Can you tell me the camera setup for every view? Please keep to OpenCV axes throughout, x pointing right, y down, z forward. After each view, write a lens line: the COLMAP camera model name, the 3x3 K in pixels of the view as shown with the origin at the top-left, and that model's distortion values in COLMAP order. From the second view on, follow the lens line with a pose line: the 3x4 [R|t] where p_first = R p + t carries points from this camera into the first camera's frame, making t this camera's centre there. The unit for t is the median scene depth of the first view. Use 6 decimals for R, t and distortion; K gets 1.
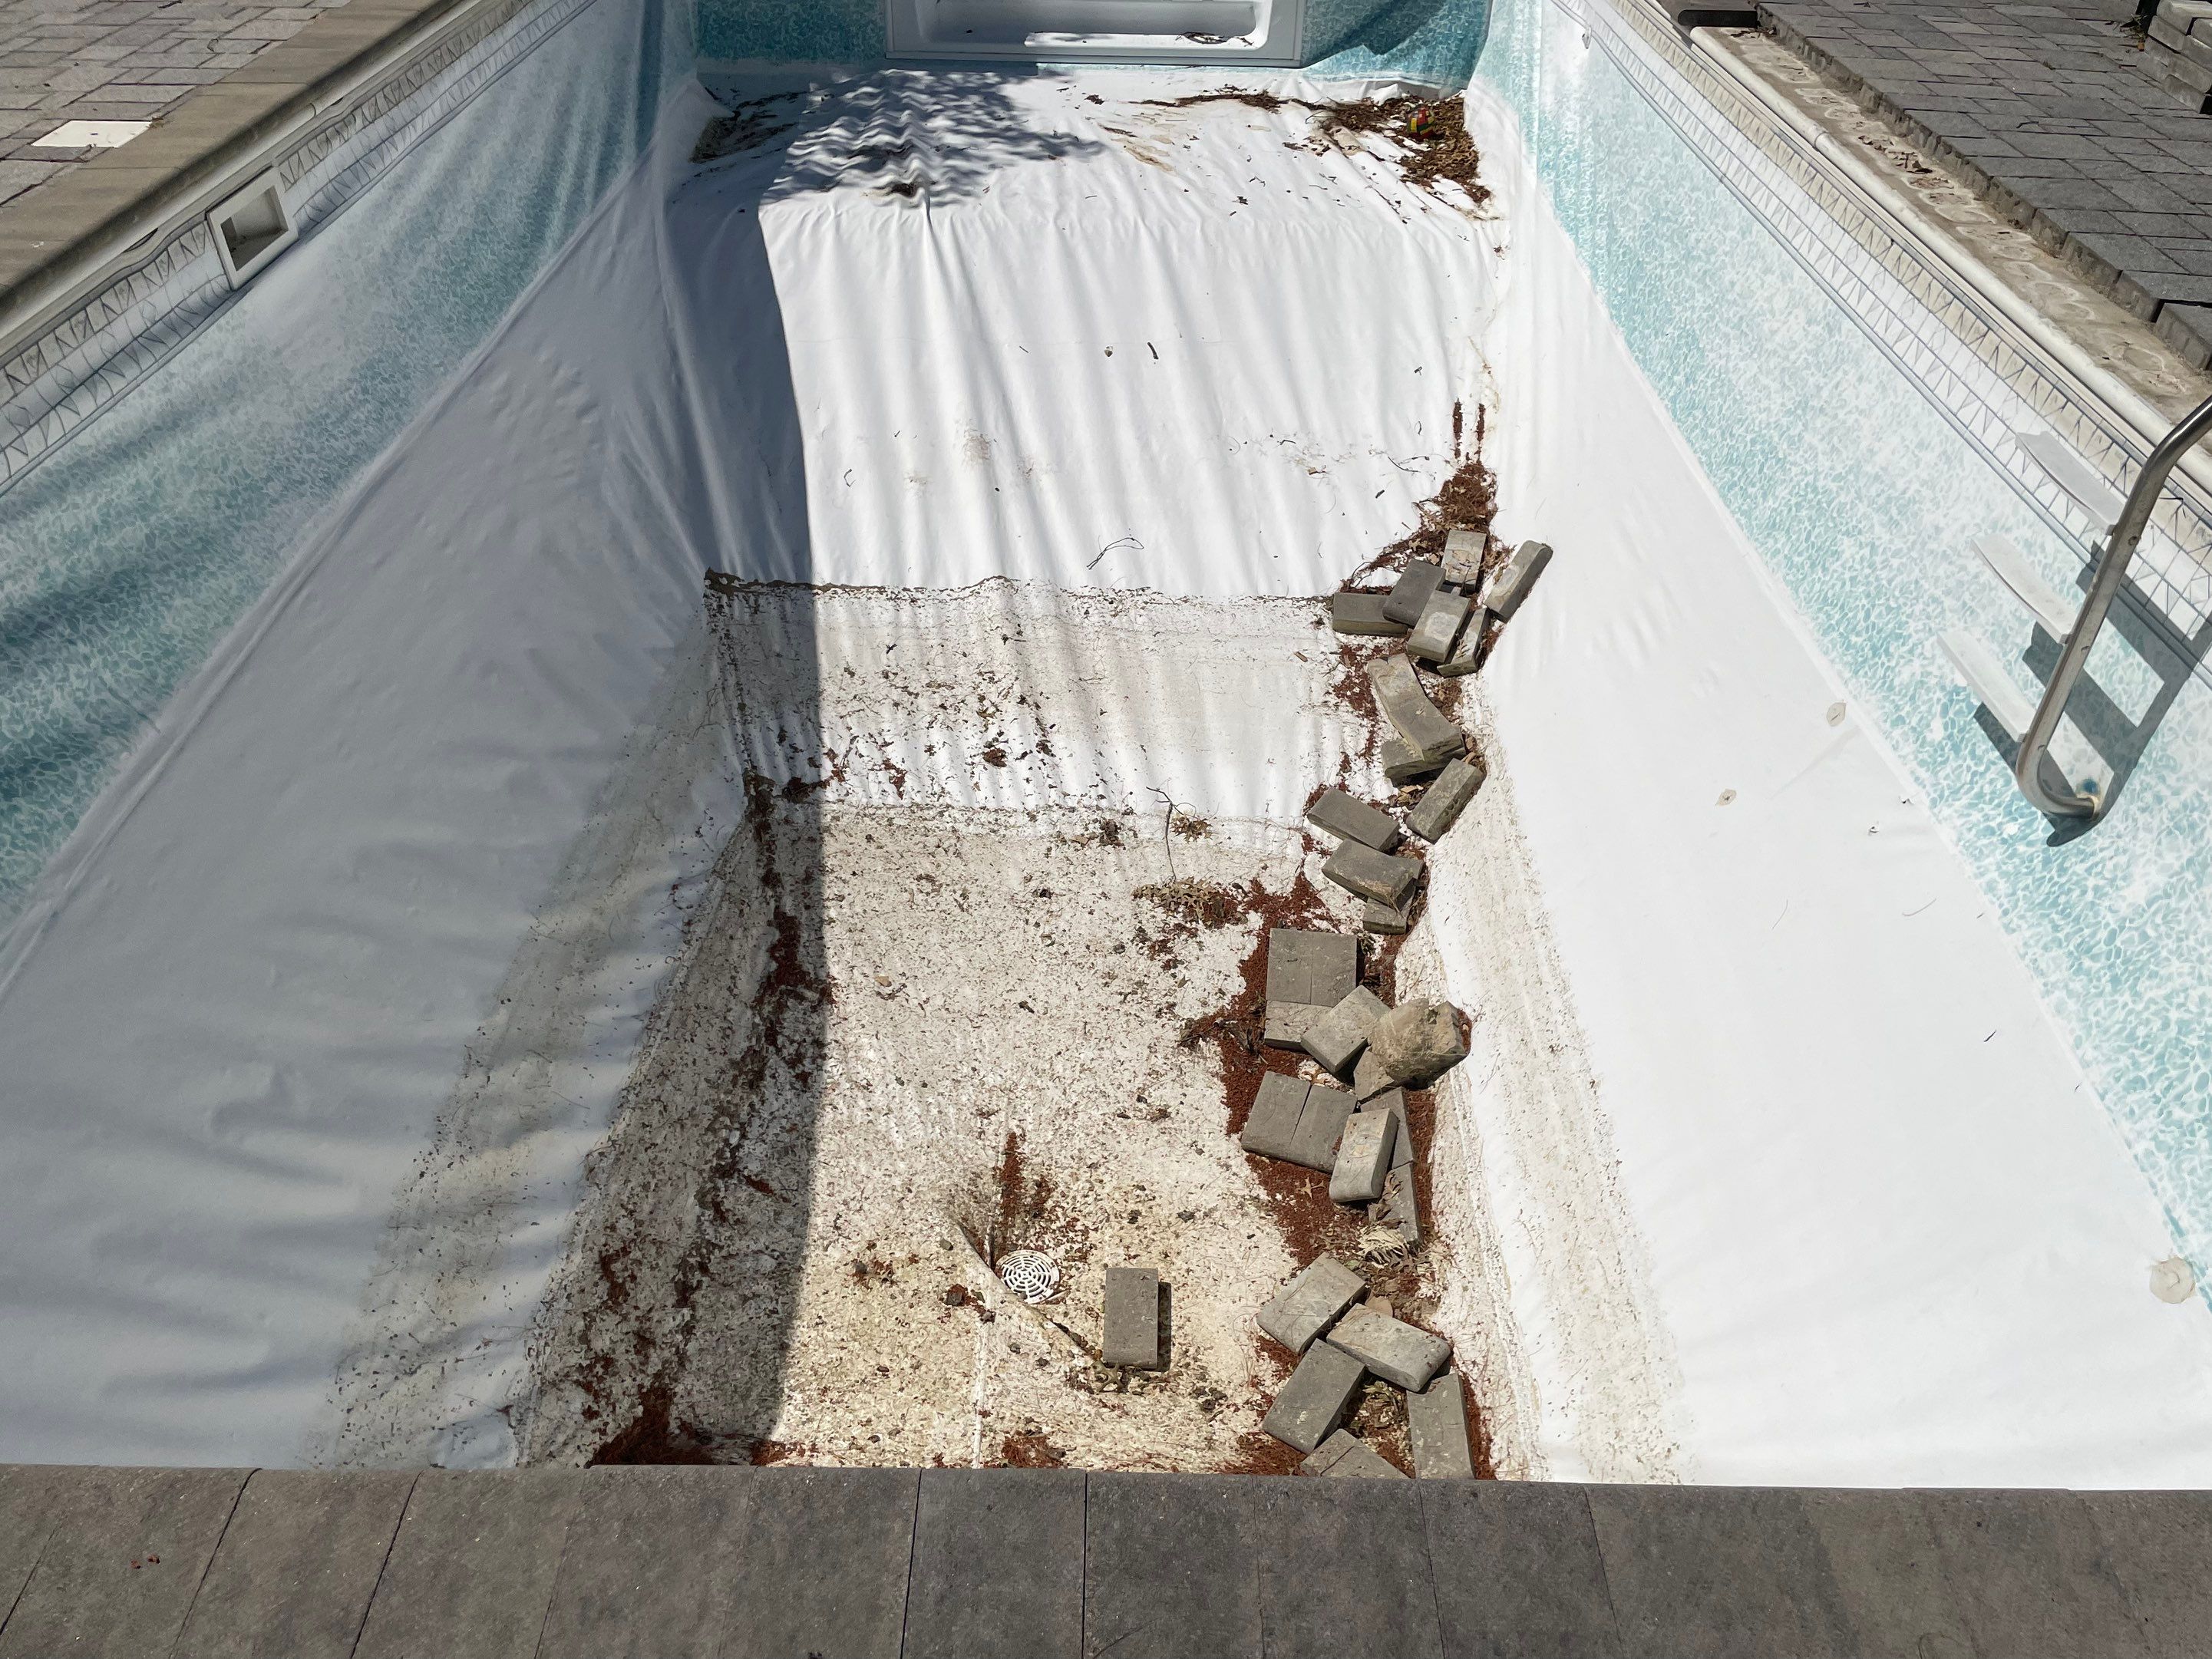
lens RADIAL K [[1671.9, 0, 1128.4], [0, 1671.9, 791.6], [0, 0, 1]] dist [0.099646, -0.134633]
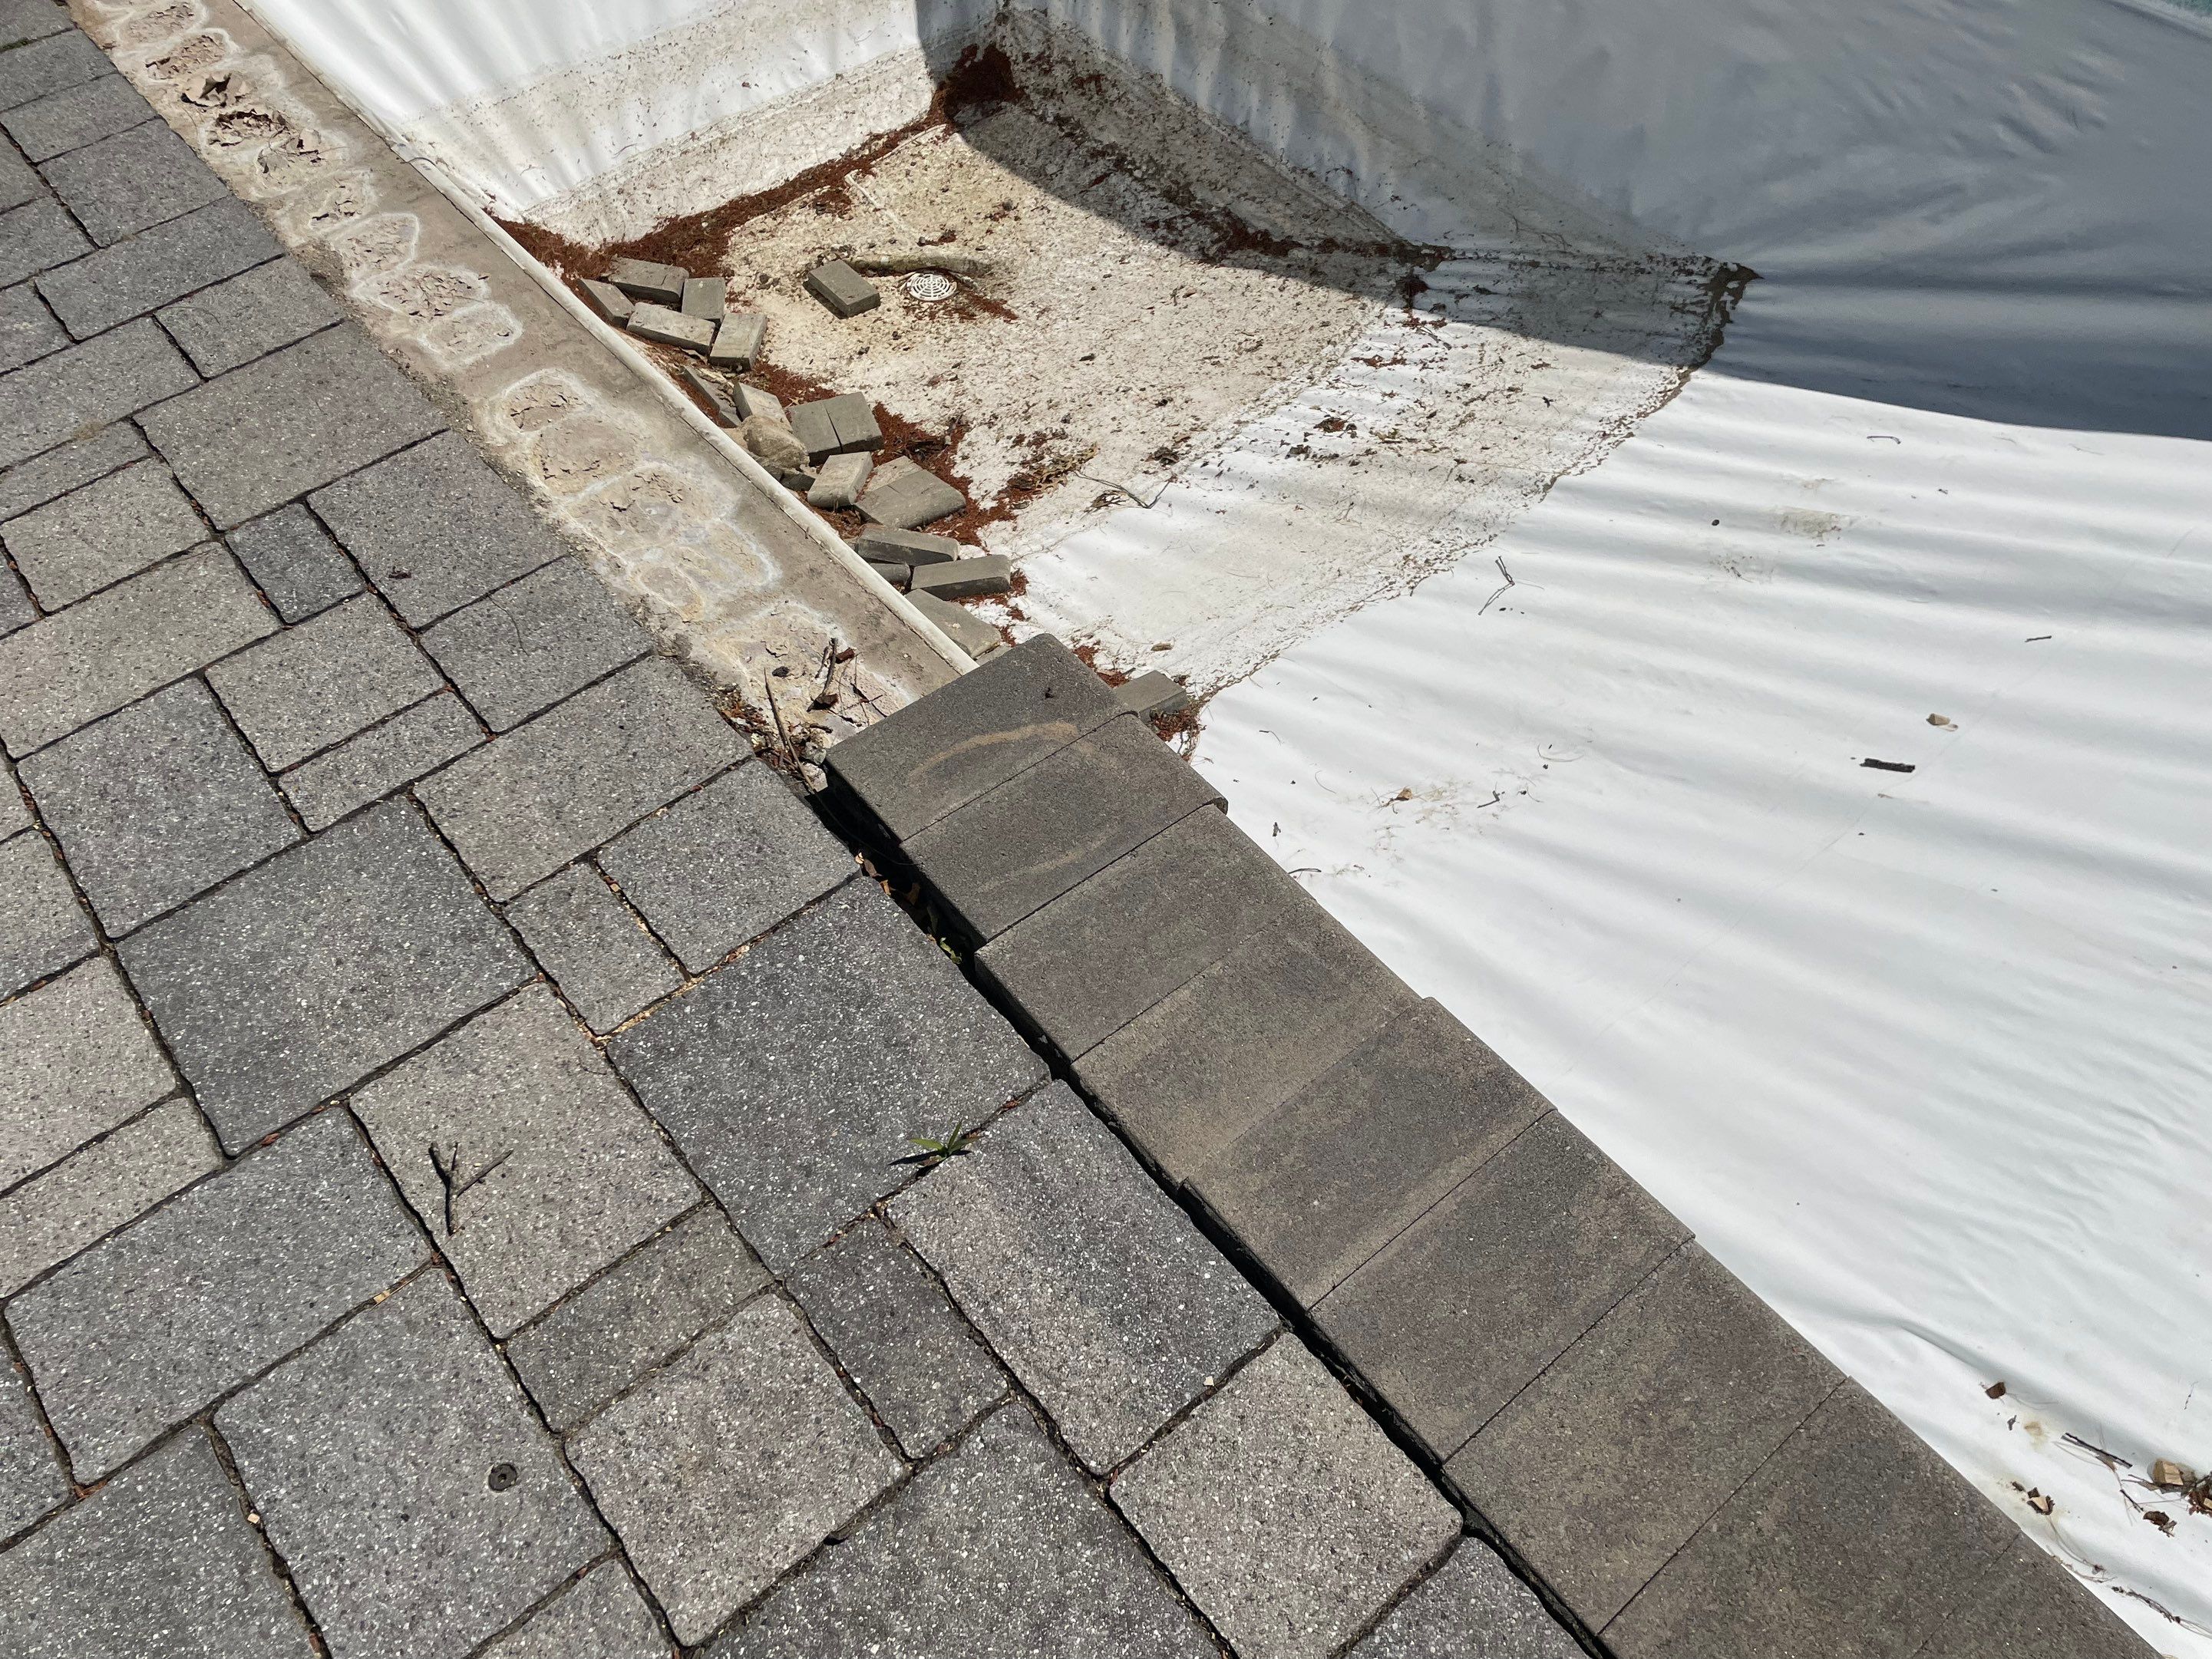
lens RADIAL K [[1671.9, 0, 1127.0], [0, 1671.9, 832.9], [0, 0, 1]] dist [0.099646, -0.134633]
pose [[-0.770240, 0.490231, -0.407926, 0.510897], [-0.377503, 0.165073, 0.911176, -0.817874], [0.514024, 0.855818, 0.057918, 1.173178]]
